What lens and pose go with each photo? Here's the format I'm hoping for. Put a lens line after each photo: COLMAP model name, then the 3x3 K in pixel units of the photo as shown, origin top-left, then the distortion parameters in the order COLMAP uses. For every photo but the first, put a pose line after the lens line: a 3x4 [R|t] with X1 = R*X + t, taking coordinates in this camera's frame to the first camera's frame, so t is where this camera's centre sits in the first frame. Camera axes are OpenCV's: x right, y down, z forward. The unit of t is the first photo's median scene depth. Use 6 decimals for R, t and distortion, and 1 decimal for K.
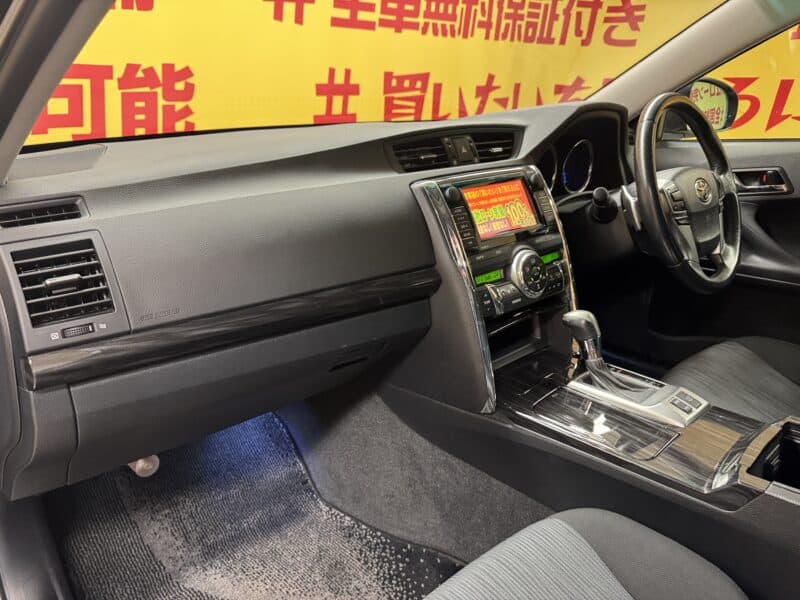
lens RADIAL K [[557.1, 0, 390.3], [0, 557.1, 299.5], [0, 0, 1]] dist [0.034743, -0.053300]
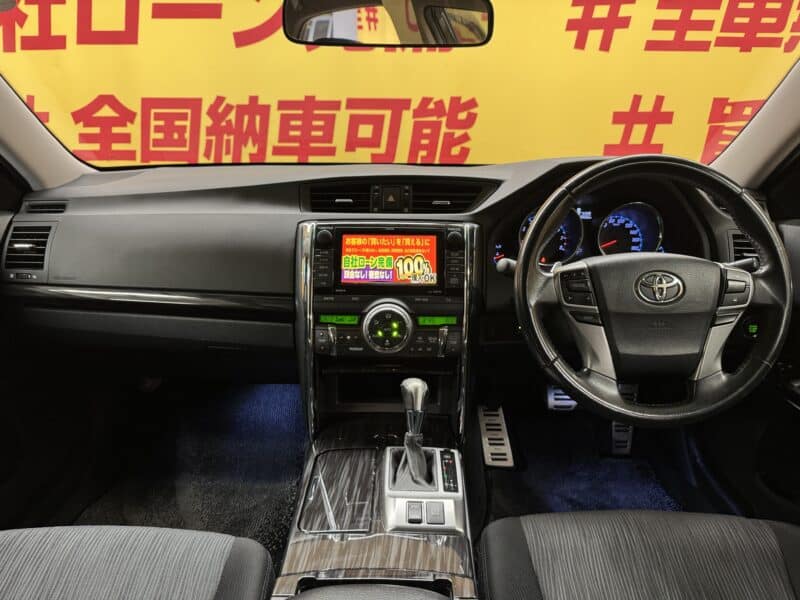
lens RADIAL K [[557.1, 0, 390.3], [0, 557.1, 299.5], [0, 0, 1]] dist [0.034743, -0.053300]
pose [[0.731073, 0.222456, -0.645016, 0.333715], [-0.239016, 0.968952, 0.063271, -0.060301], [0.639064, 0.107914, 0.761546, 0.091882]]
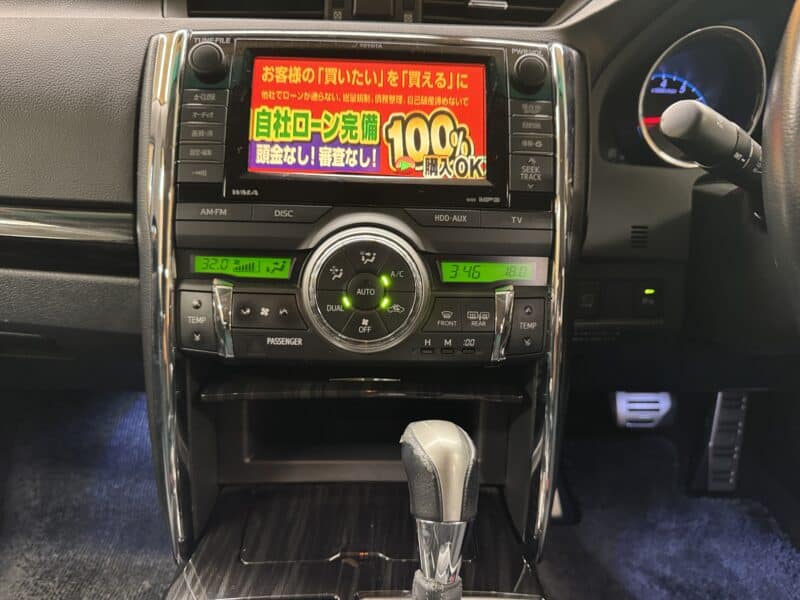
lens RADIAL K [[557.1, 0, 390.3], [0, 557.1, 299.5], [0, 0, 1]] dist [0.034743, -0.053300]
pose [[0.761920, 0.260778, -0.592851, 0.187439], [-0.249924, 0.962843, 0.102331, -0.031373], [0.597508, 0.070200, 0.798784, 0.265375]]
